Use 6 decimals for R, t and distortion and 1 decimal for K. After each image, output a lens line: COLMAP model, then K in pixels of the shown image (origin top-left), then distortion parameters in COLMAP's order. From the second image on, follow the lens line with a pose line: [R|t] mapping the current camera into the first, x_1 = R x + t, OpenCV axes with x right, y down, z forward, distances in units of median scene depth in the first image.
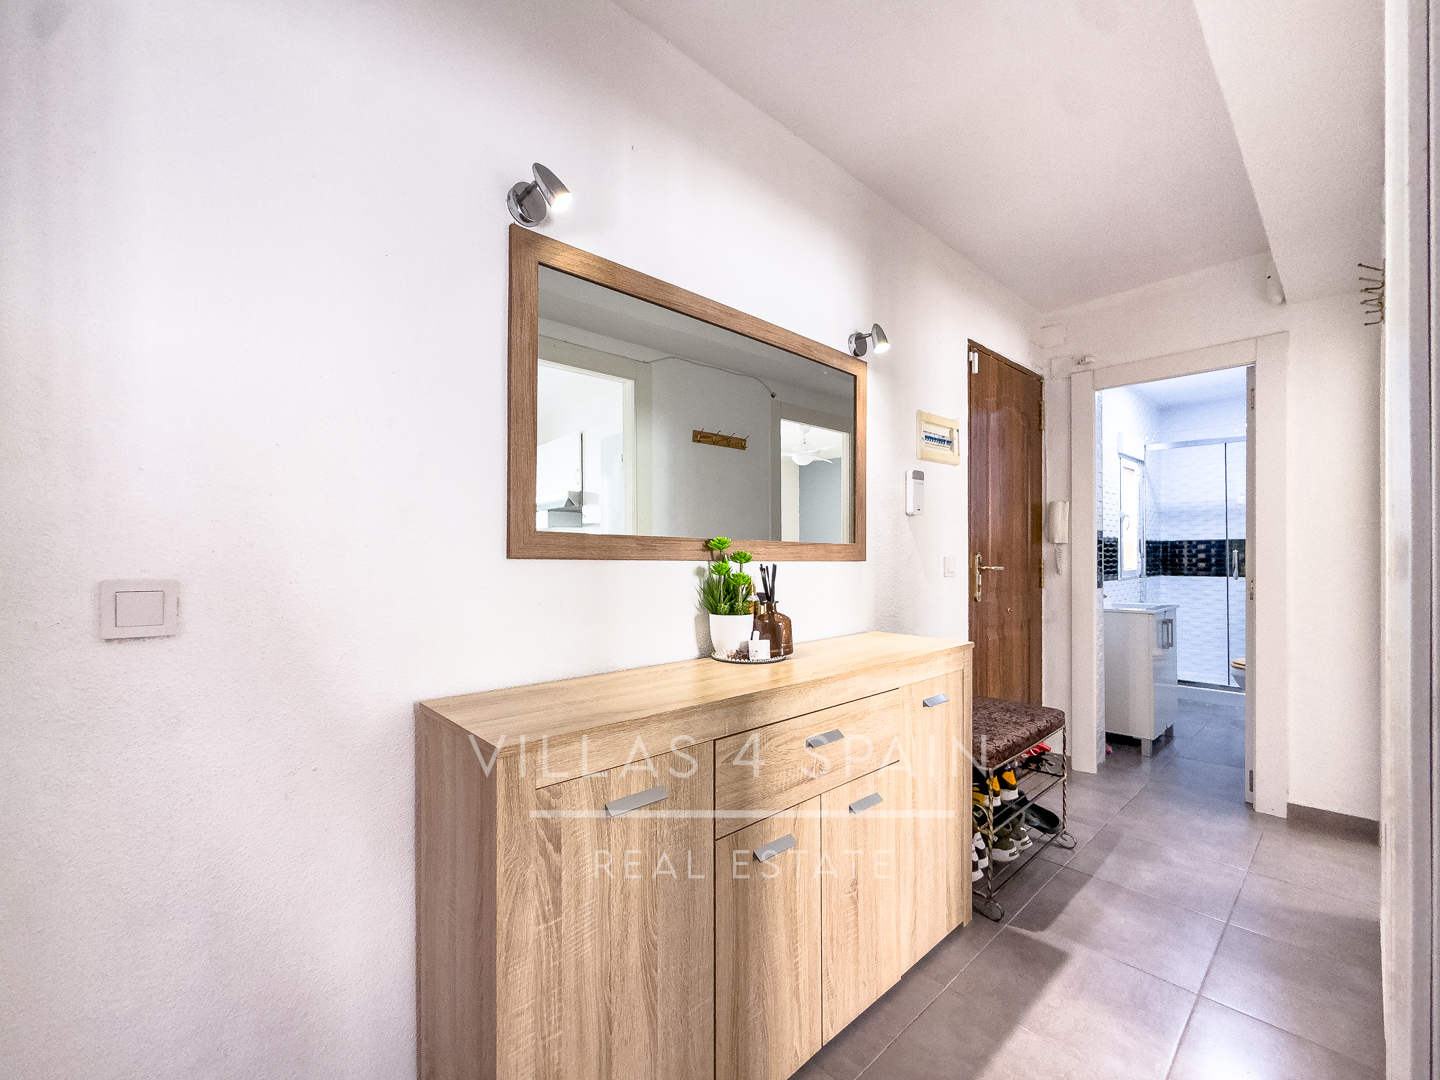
lens RADIAL K [[619.6, 0, 697.4], [0, 619.6, 558.4], [0, 0, 1]] dist [0.000297, -0.001079]
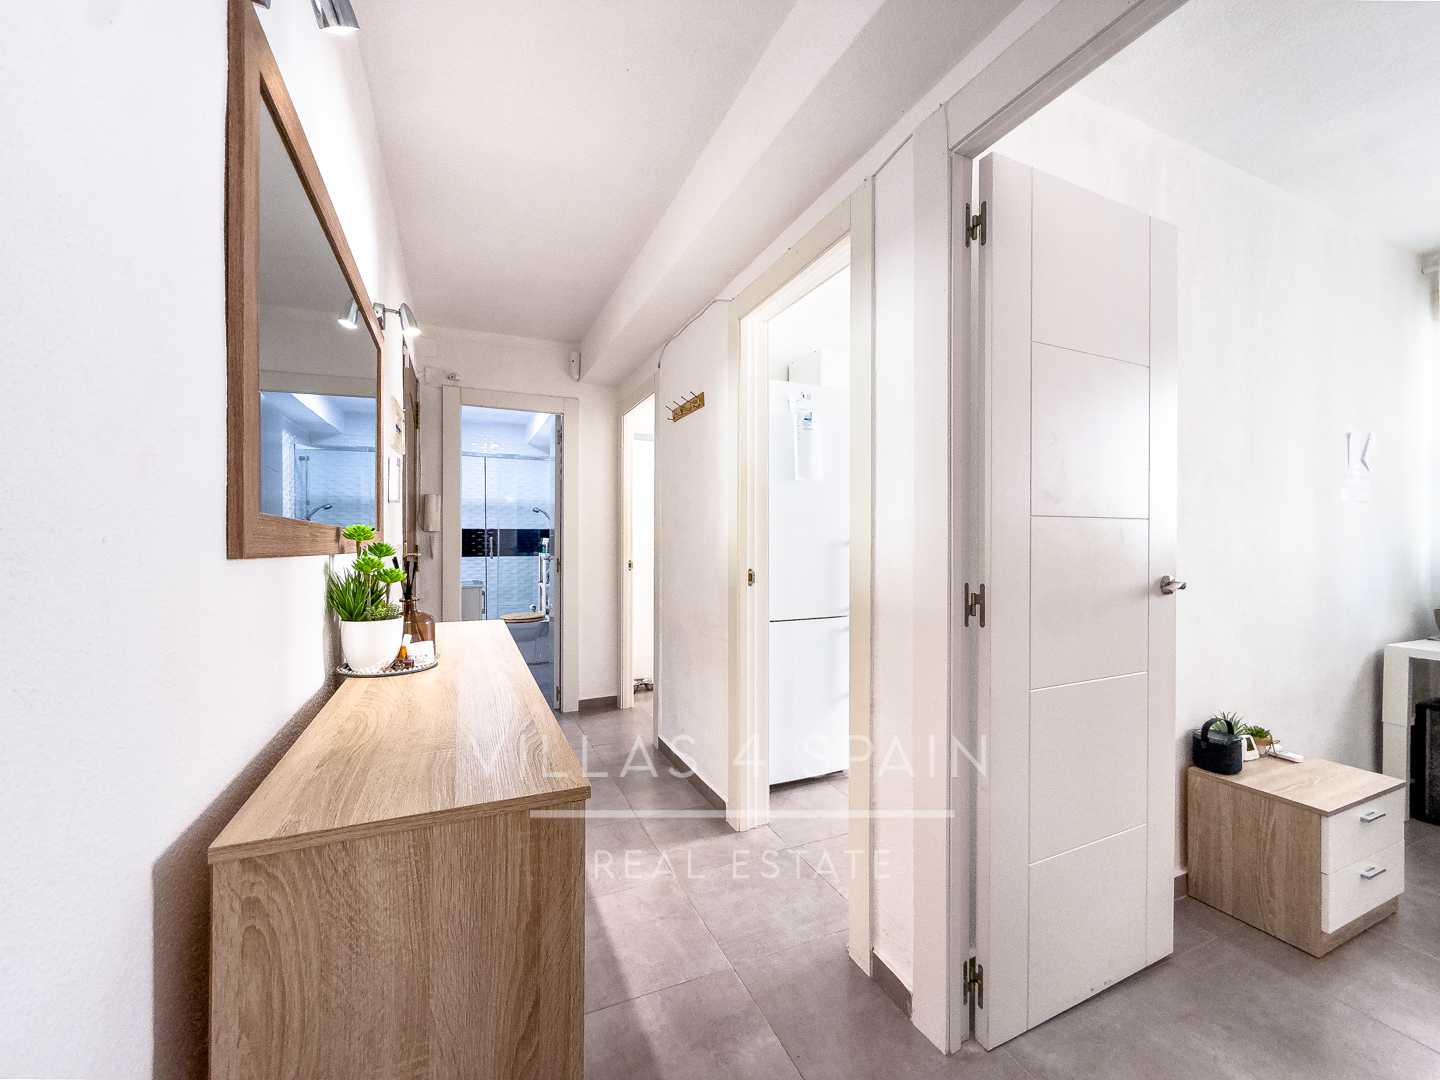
lens RADIAL K [[585.7, 0, 722.4], [0, 585.7, 540.6], [0, 0, 1]] dist [0.003693, -0.000711]
pose [[0.315008, 0.000107, 0.949089, -0.337750], [-0.001544, 0.999999, 0.000400, -0.009732], [-0.949088, -0.001591, 0.315008, 0.191815]]
